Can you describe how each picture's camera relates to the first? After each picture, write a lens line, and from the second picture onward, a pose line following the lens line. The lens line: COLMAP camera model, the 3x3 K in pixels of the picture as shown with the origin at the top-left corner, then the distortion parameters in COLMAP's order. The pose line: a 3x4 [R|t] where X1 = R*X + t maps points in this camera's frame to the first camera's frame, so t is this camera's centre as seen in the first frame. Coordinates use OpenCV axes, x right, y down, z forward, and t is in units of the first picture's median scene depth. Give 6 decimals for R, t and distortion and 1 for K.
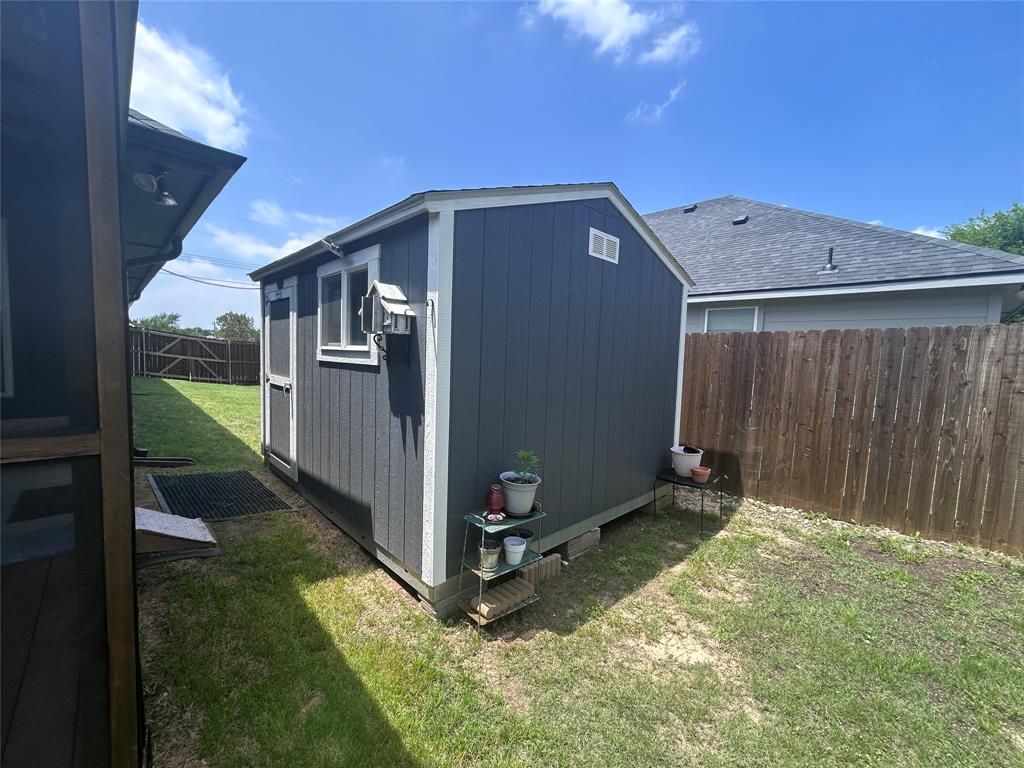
lens RADIAL K [[416.8, 0, 512.0], [0, 416.8, 384.0], [0, 0, 1]] dist [-0.001014, -0.000066]
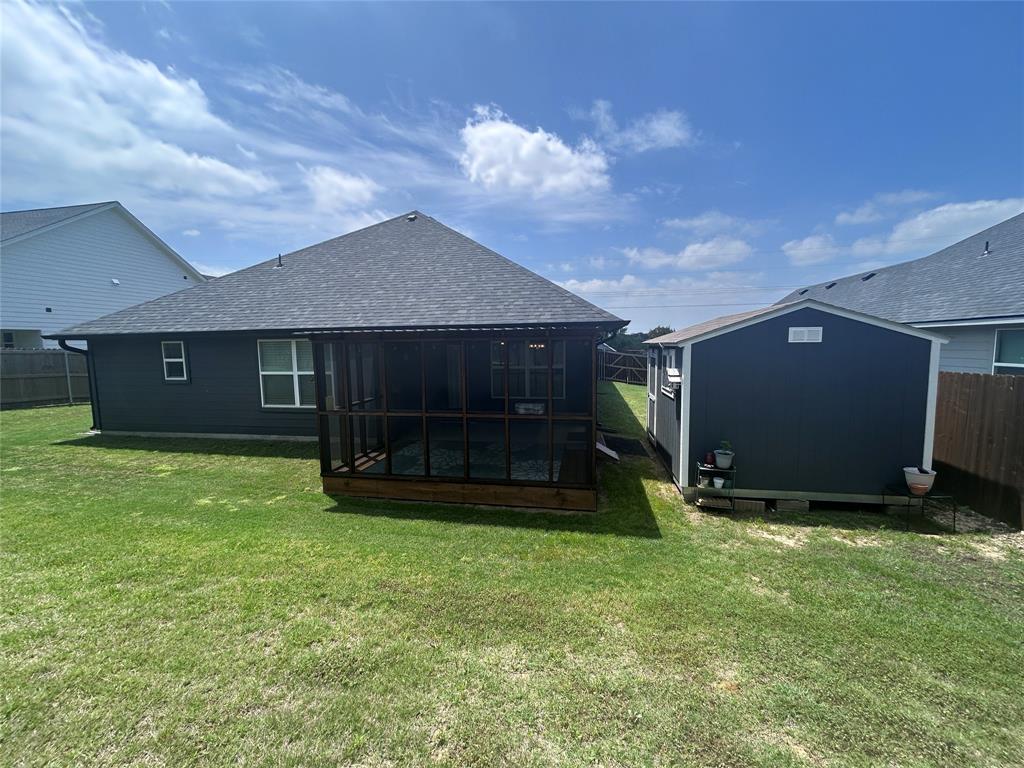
lens RADIAL K [[413.7, 0, 513.3], [0, 413.7, 380.6], [0, 0, 1]] dist [-0.002549, -0.000950]
pose [[0.587644, 0.028098, -0.808632, 1.087945], [-0.028545, 0.999495, 0.013986, -0.157579], [0.808616, 0.014864, 0.588149, -1.190712]]
